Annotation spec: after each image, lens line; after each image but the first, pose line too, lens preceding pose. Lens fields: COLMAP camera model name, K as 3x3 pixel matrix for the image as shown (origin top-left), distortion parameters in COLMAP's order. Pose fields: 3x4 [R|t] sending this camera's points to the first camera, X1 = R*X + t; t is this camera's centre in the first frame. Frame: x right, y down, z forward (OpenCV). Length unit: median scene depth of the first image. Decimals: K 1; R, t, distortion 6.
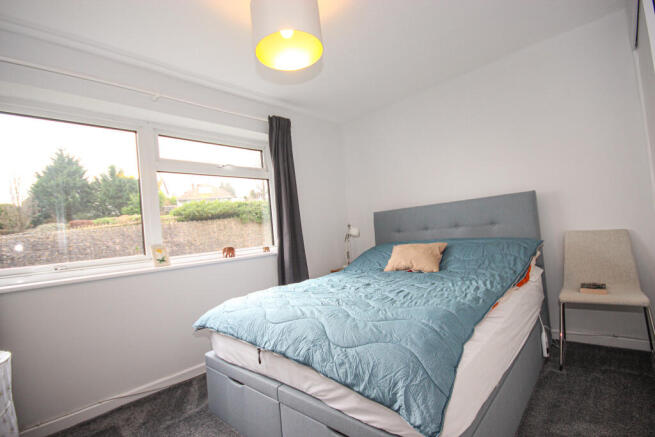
lens RADIAL K [[292.0, 0, 327.5], [0, 292.0, 218.5], [0, 0, 1]] dist [-0.000307, -0.000357]
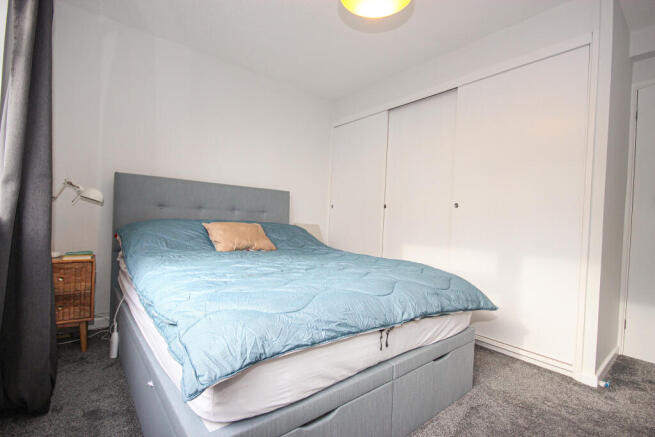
lens RADIAL K [[292.0, 0, 327.5], [0, 292.0, 218.5], [0, 0, 1]] dist [-0.000307, -0.000357]
pose [[0.148168, 0.103952, 0.983484, -0.598919], [-0.107802, 0.990232, -0.088425, 0.132593], [-0.983069, -0.092920, 0.157927, 0.593710]]
